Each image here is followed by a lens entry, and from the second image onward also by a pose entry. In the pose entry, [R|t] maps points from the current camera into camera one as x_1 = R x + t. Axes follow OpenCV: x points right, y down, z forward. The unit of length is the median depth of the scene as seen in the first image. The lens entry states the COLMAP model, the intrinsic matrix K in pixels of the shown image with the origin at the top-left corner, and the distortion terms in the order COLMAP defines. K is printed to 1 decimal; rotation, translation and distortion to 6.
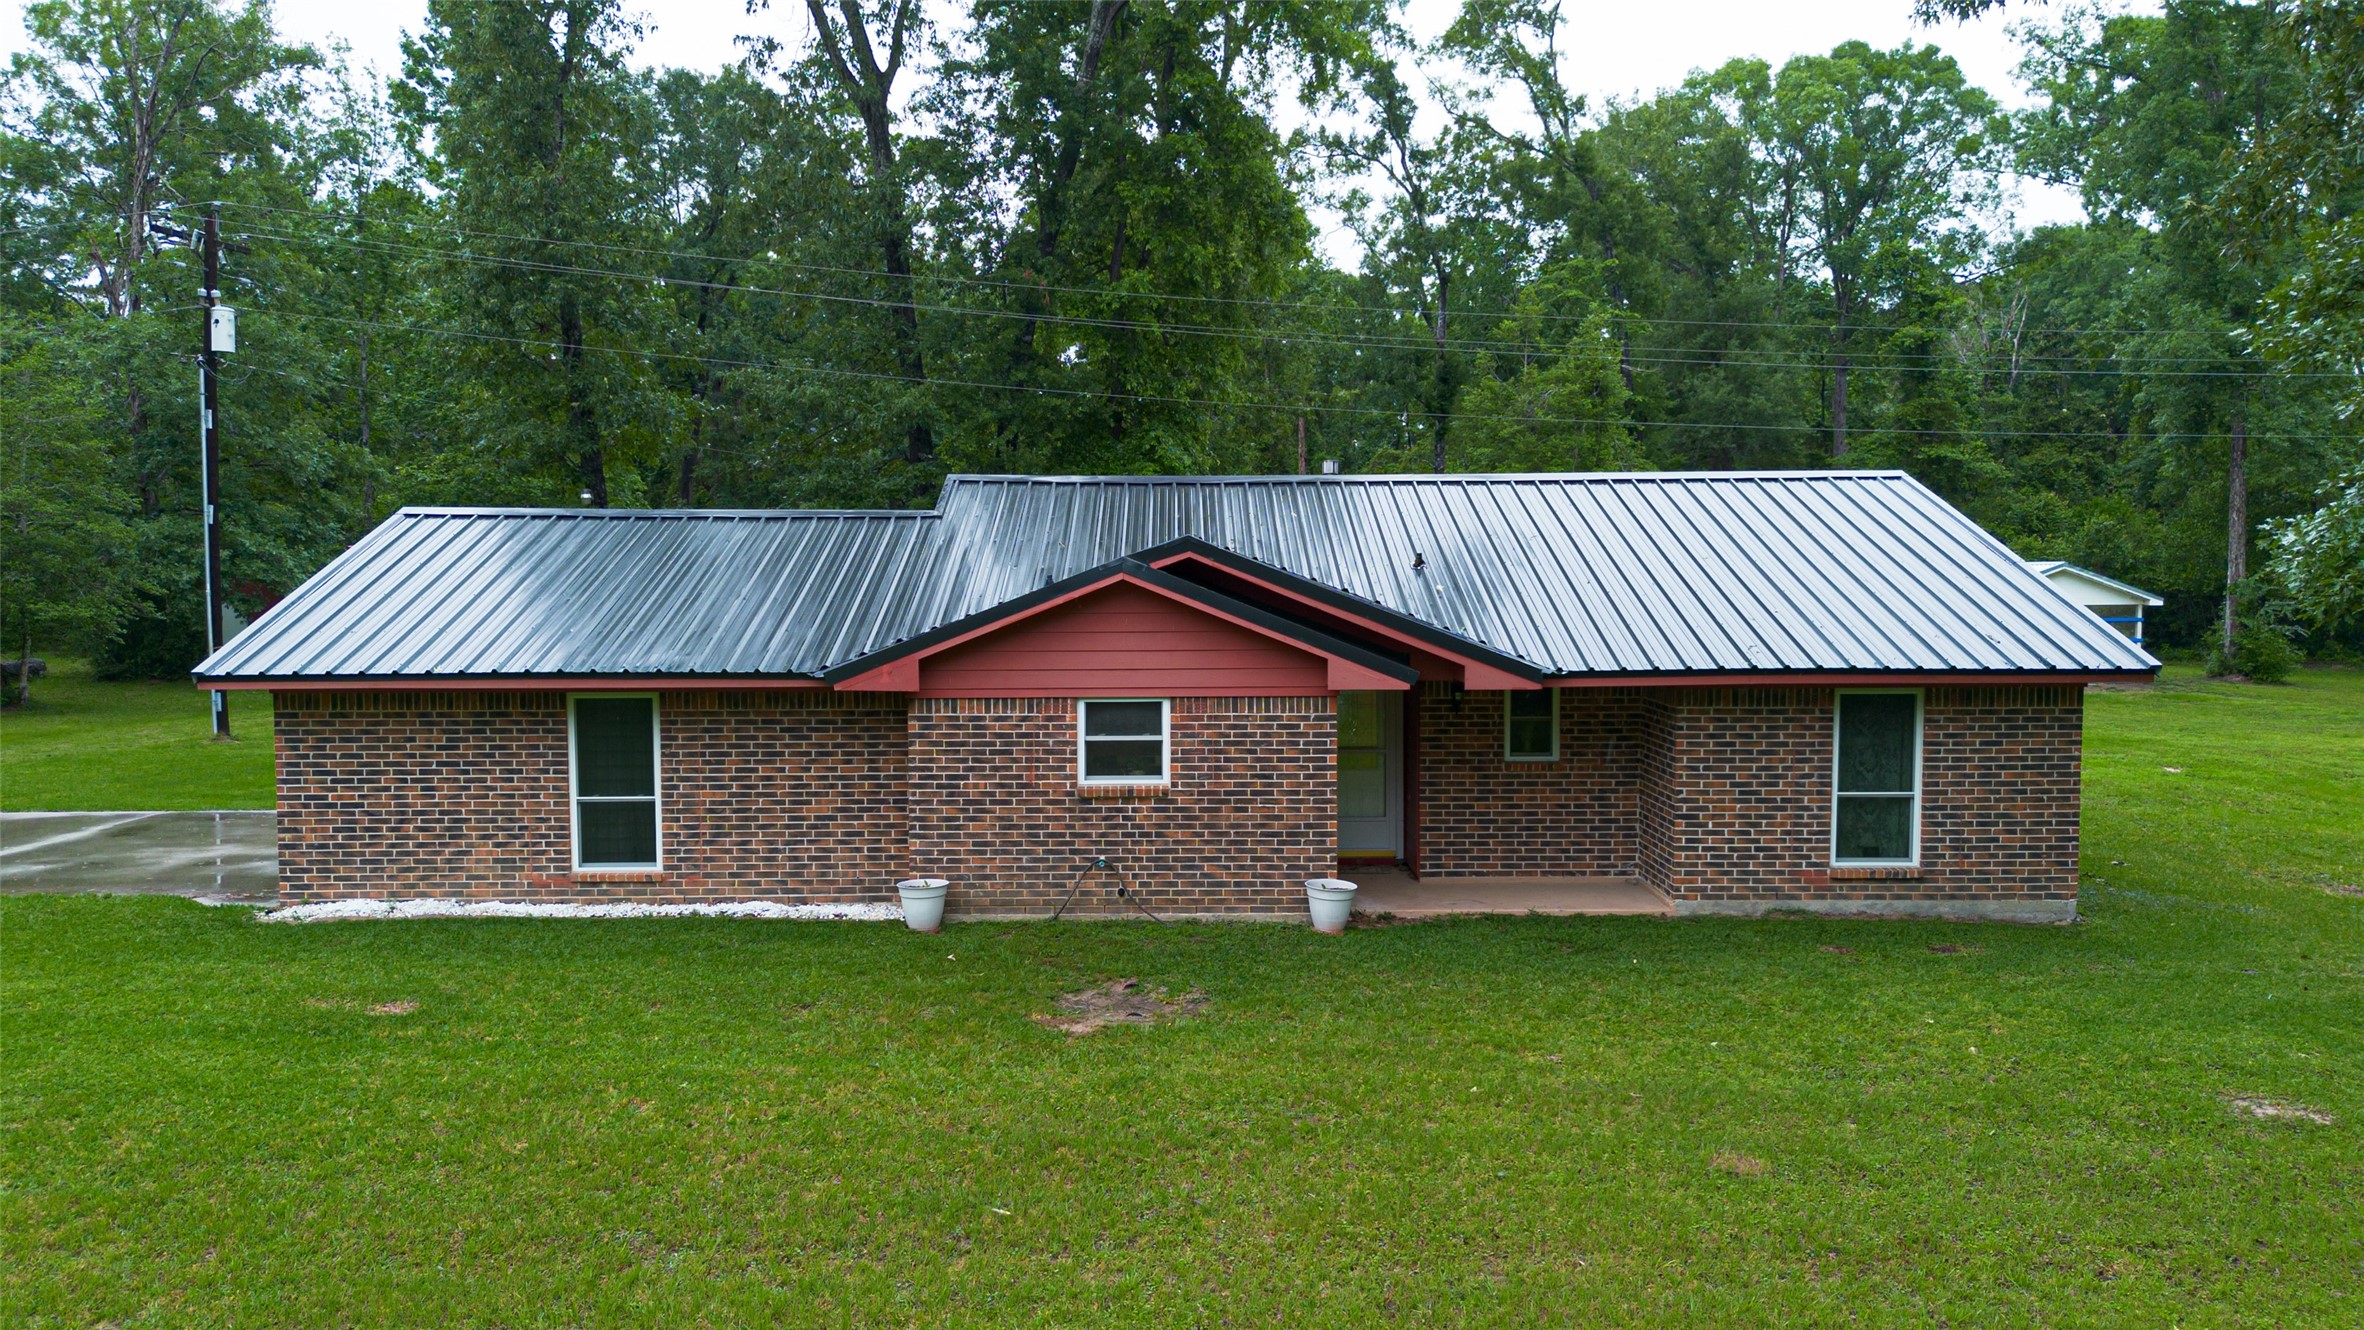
lens RADIAL K [[1684.7, 0, 1182.9], [0, 1684.7, 612.0], [0, 0, 1]] dist [0.095296, -0.081625]
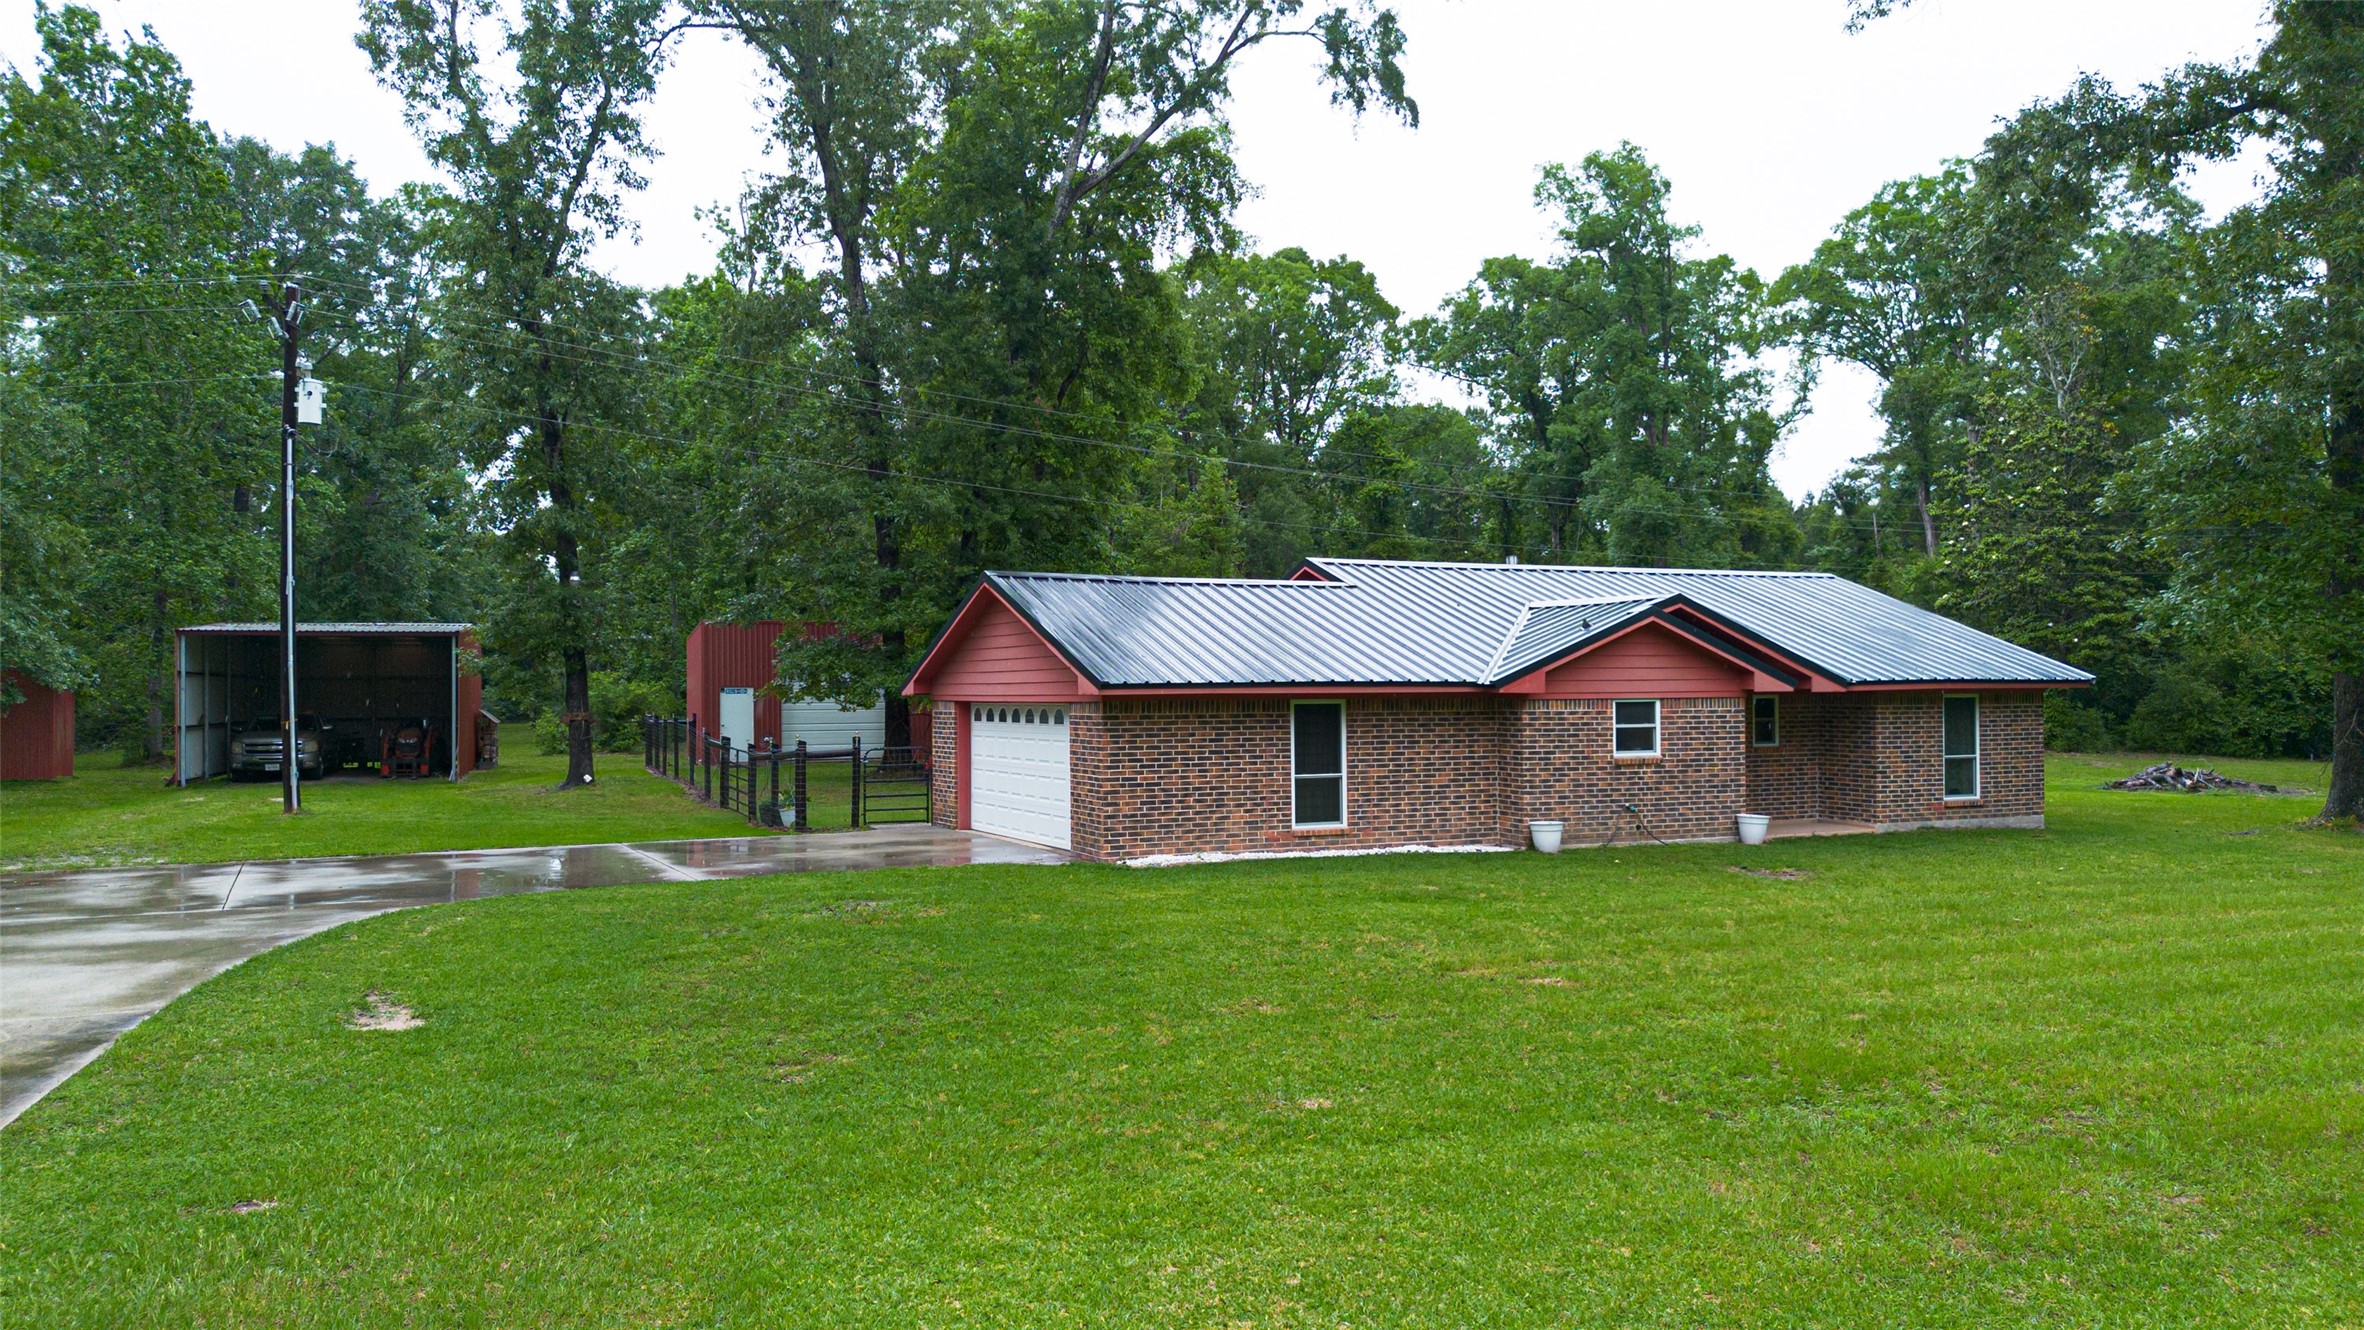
lens RADIAL K [[1656.6, 0, 1178.1], [0, 1656.6, 670.5], [0, 0, 1]] dist [0.077301, -0.076184]
pose [[0.907178, 0.001723, 0.420744, -1.011972], [0.015454, 0.999180, -0.037413, 0.072565], [-0.420463, 0.040443, 0.906408, -0.187254]]
